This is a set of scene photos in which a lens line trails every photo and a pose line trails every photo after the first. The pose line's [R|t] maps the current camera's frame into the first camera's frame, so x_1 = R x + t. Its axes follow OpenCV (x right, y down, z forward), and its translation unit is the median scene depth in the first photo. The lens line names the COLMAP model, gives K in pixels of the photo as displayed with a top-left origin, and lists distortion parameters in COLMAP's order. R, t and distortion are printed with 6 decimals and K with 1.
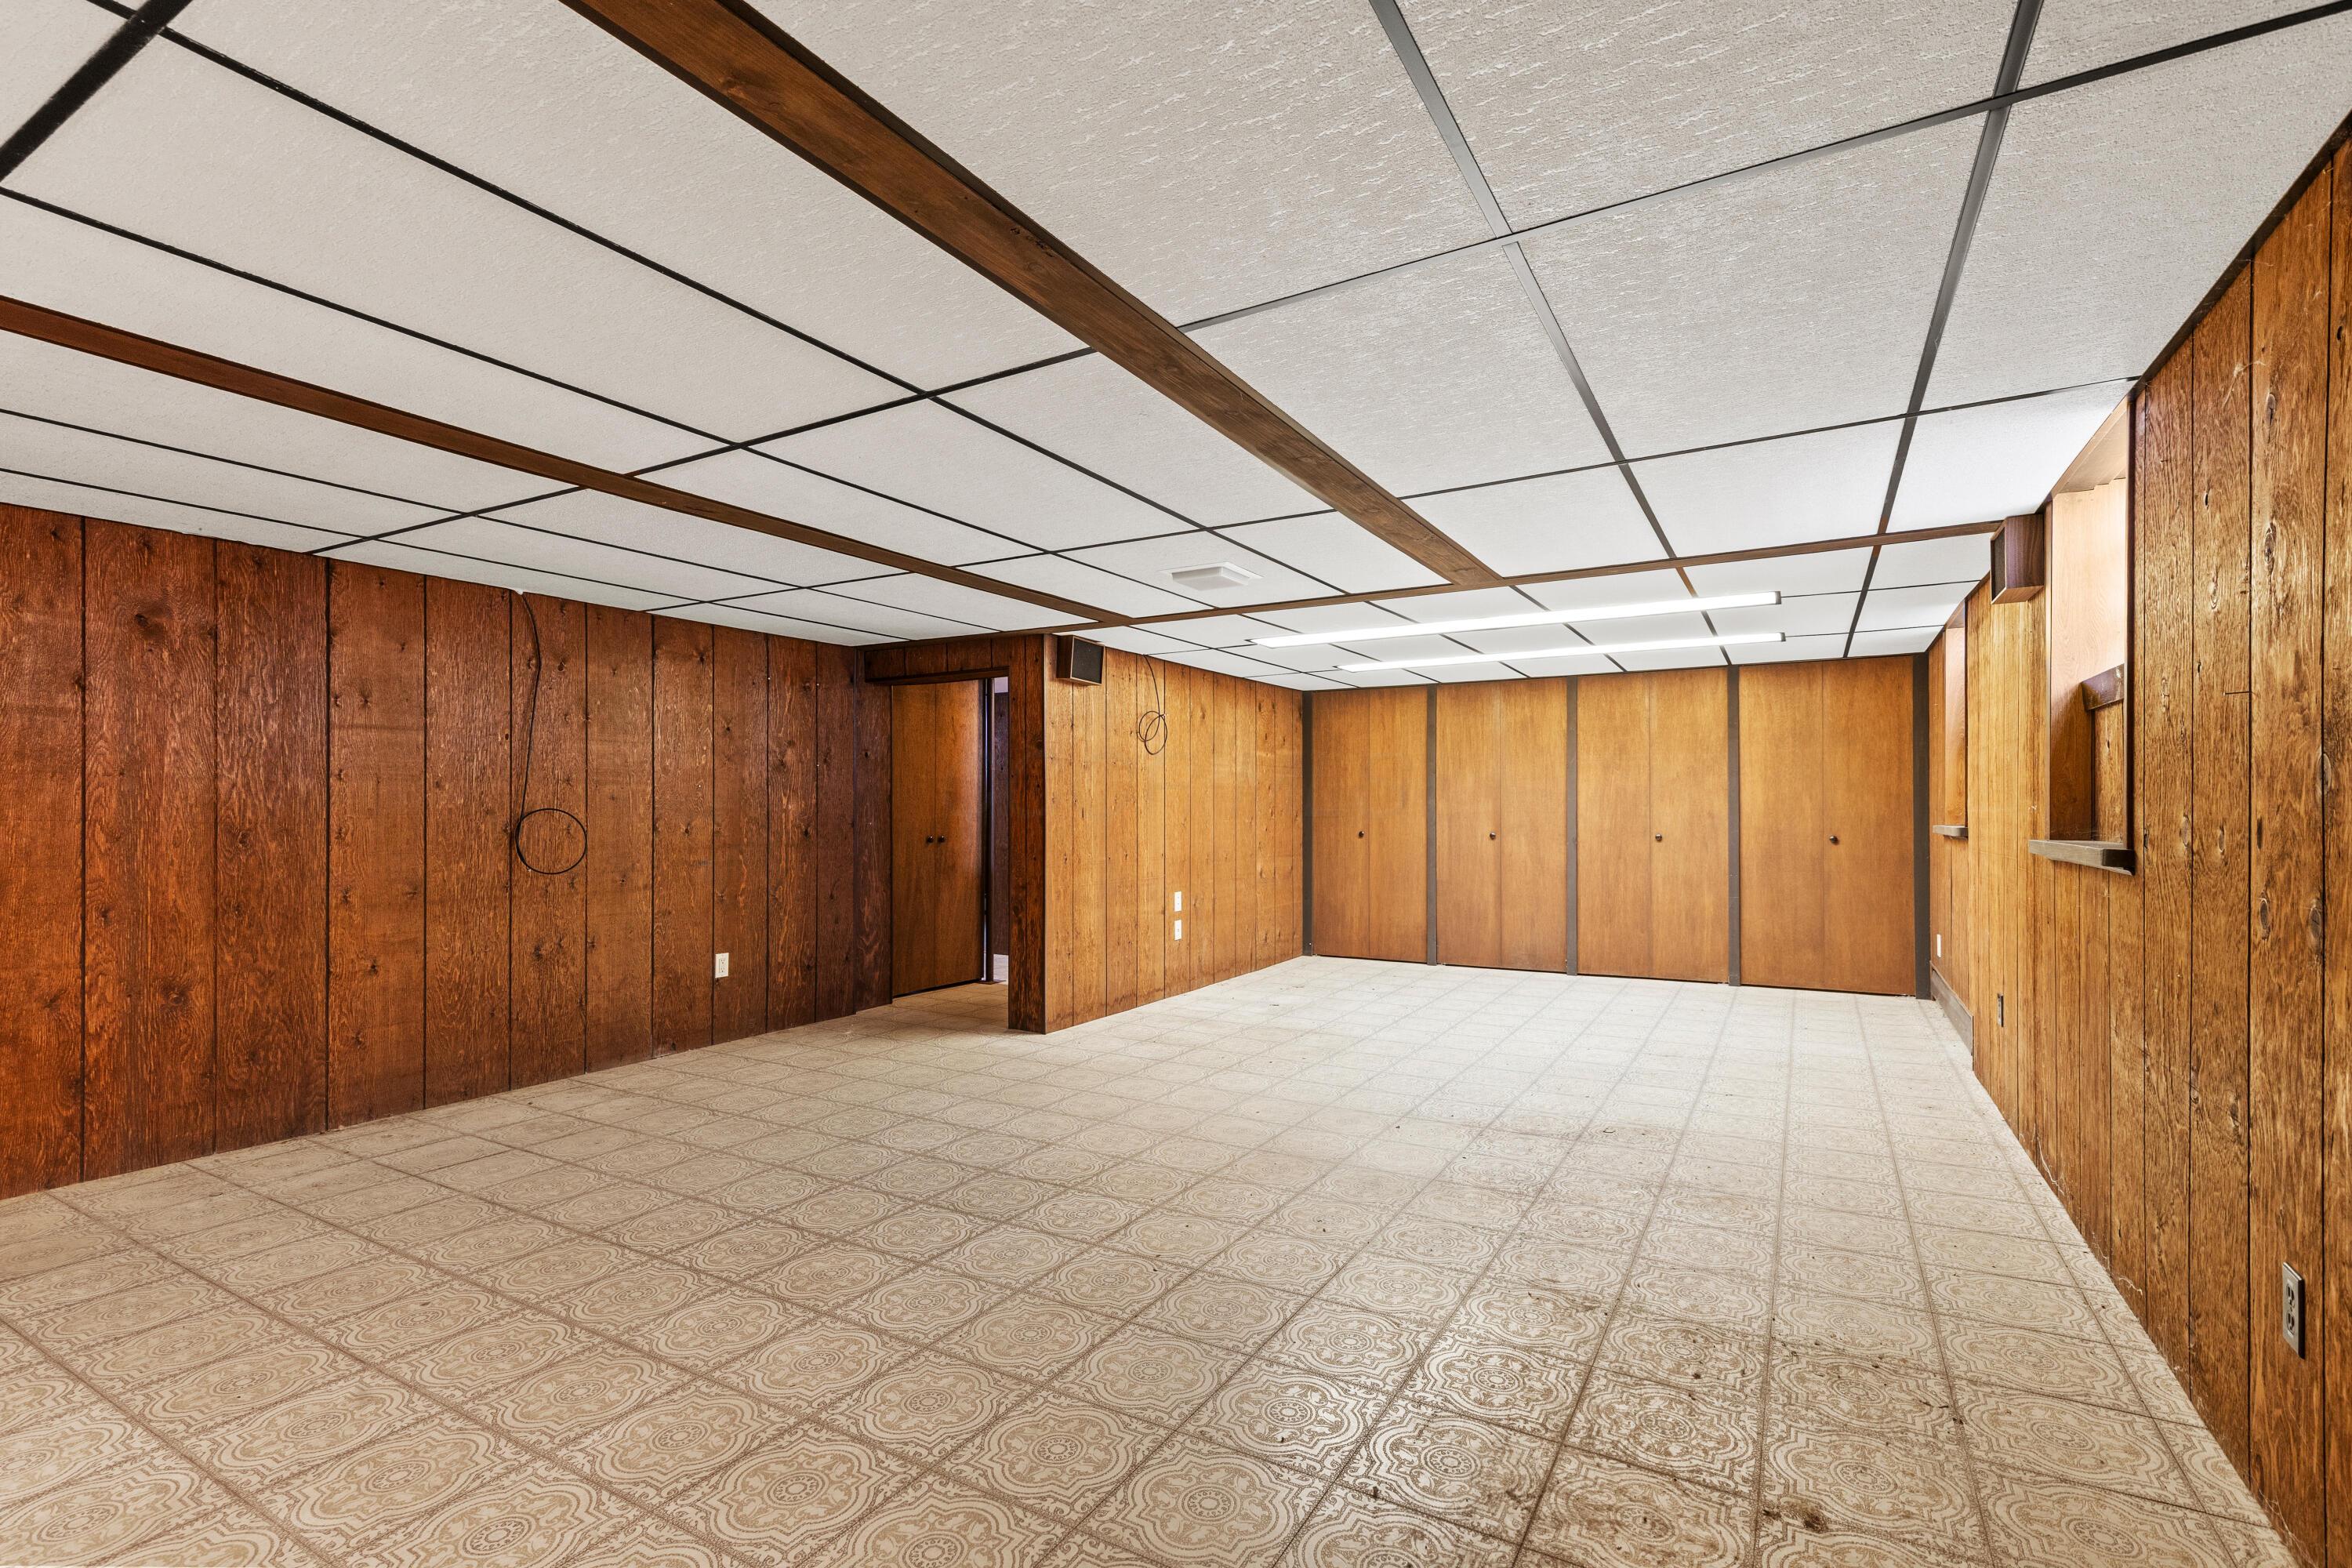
lens RADIAL K [[1071.8, 0, 1172.6], [0, 1071.8, 805.8], [0, 0, 1]] dist [0.007018, 0.000350]
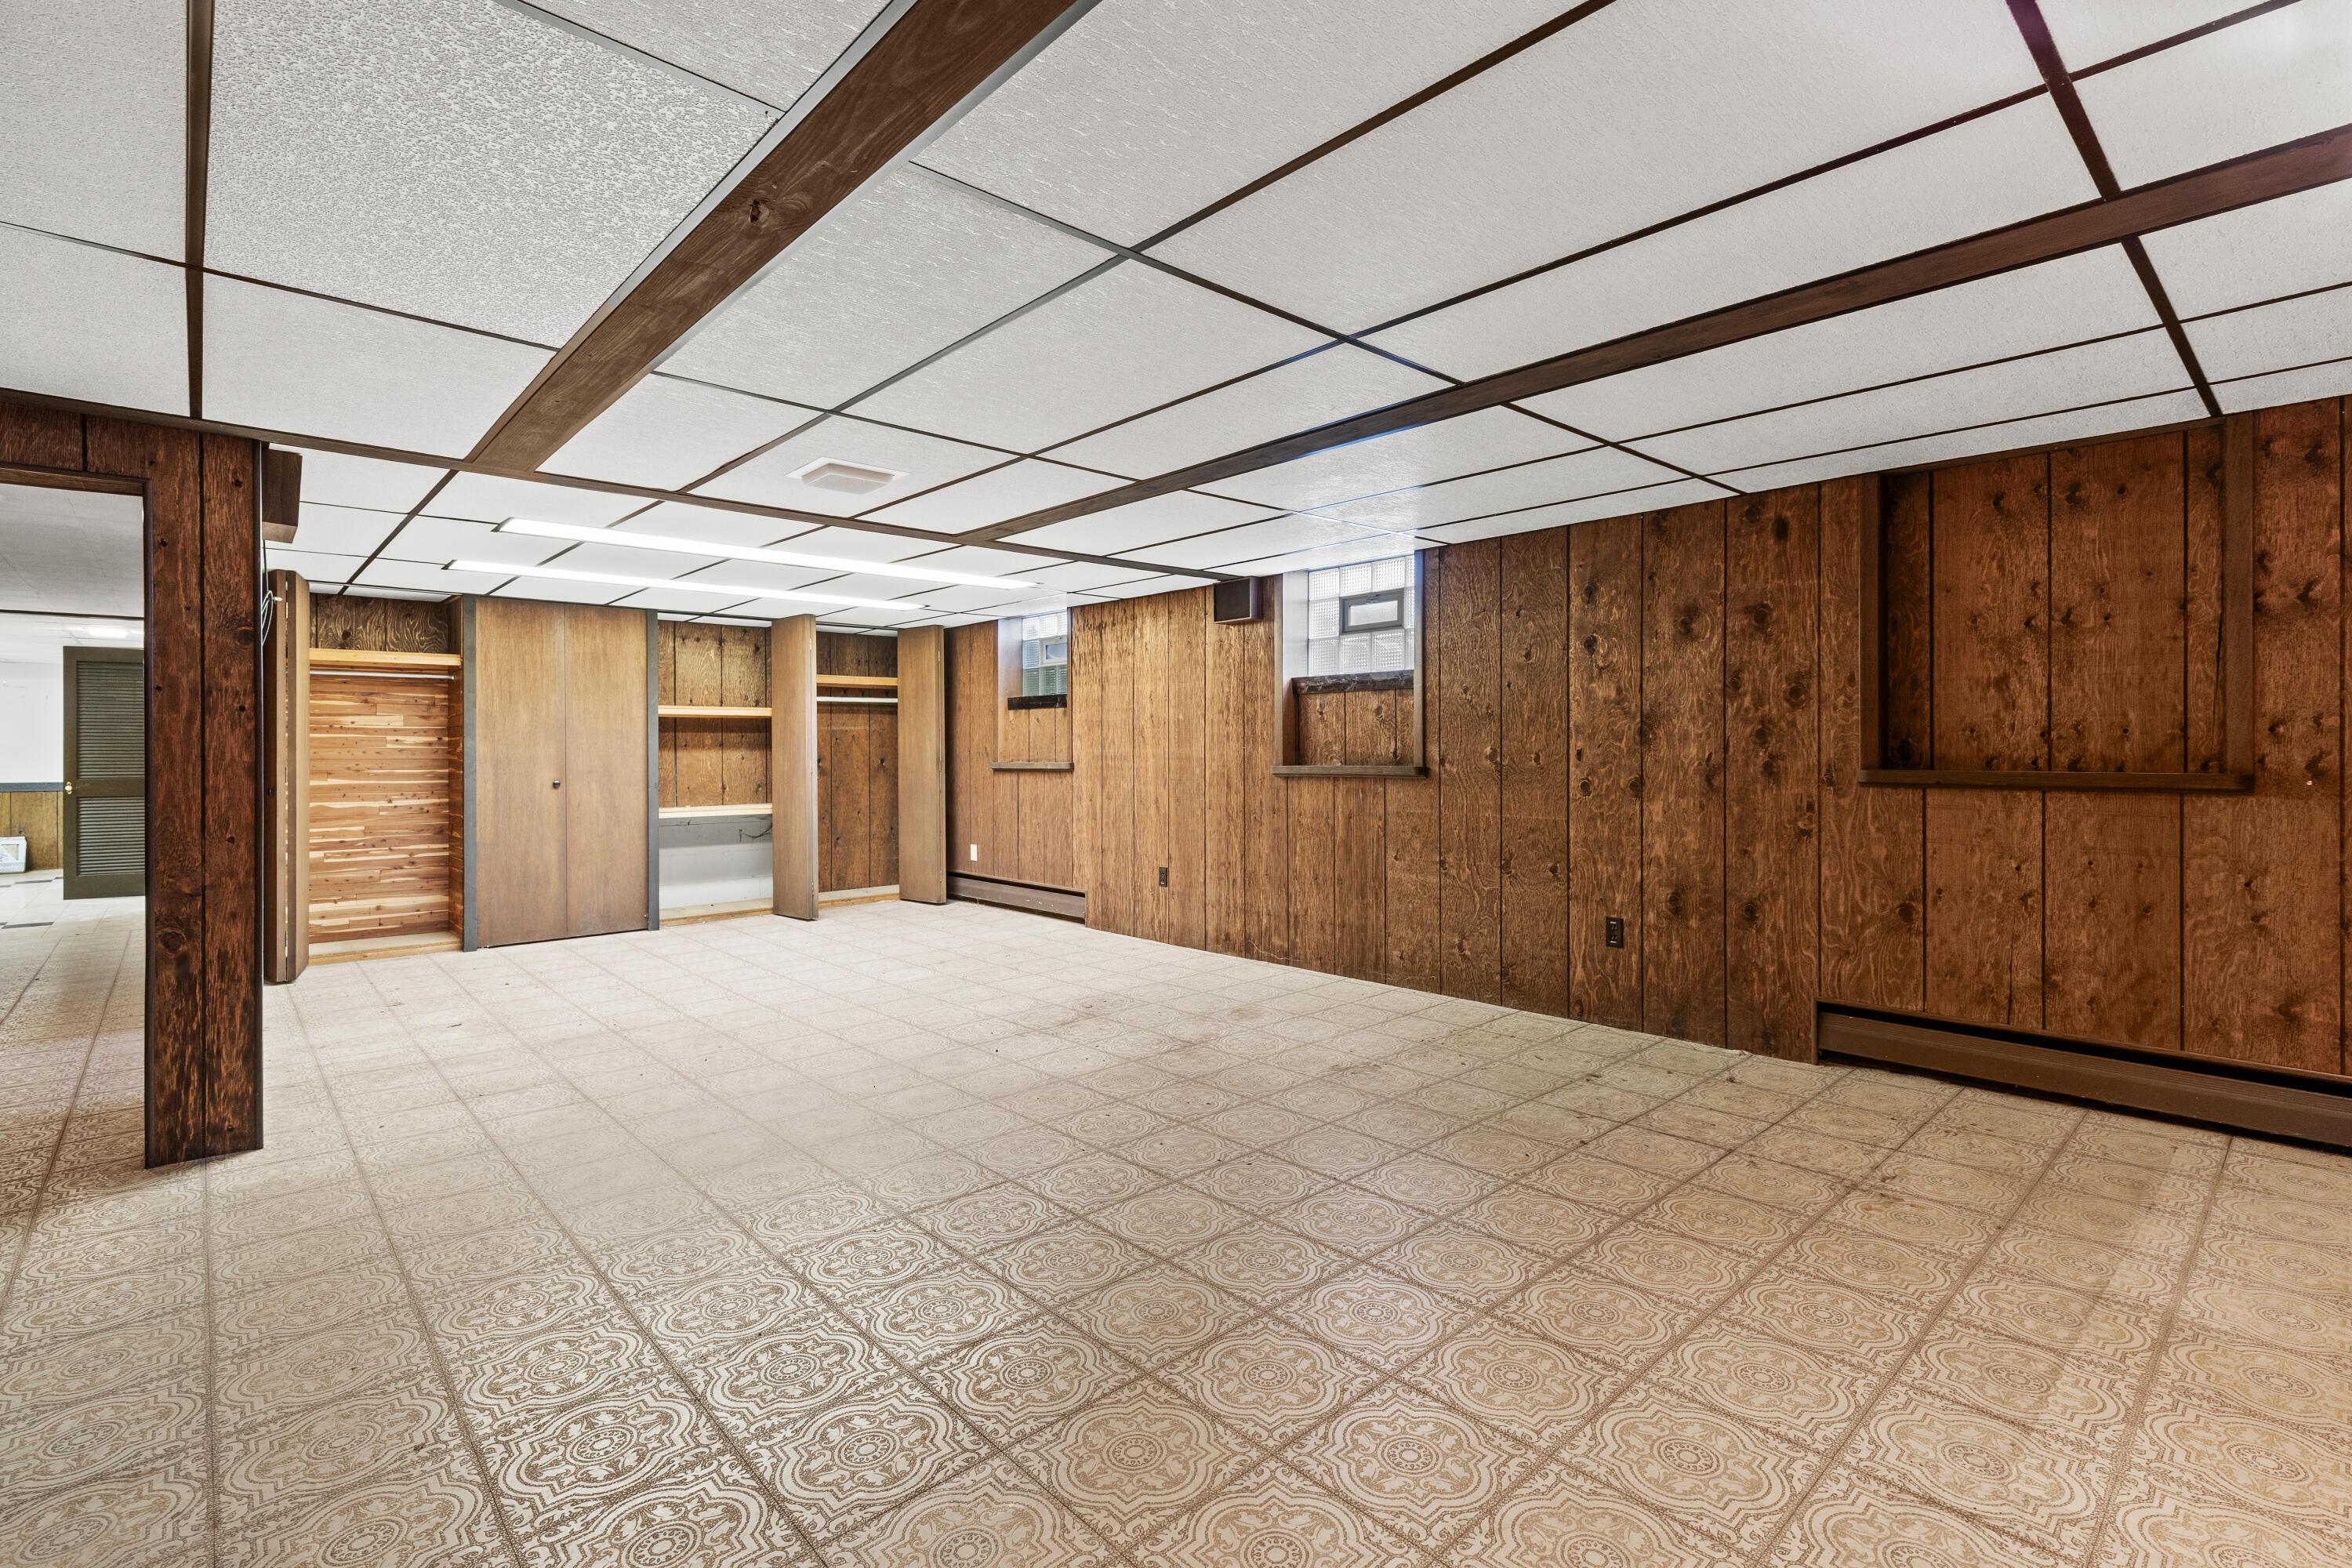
lens RADIAL K [[1071.8, 0, 1233.9], [0, 1071.8, 752.7], [0, 0, 1]] dist [0.007018, 0.000350]
pose [[0.274446, -0.001316, 0.961602, -0.934790], [0.002450, 0.999997, 0.000669, 0.009052], [-0.961599, 0.002173, 0.274448, 0.618467]]
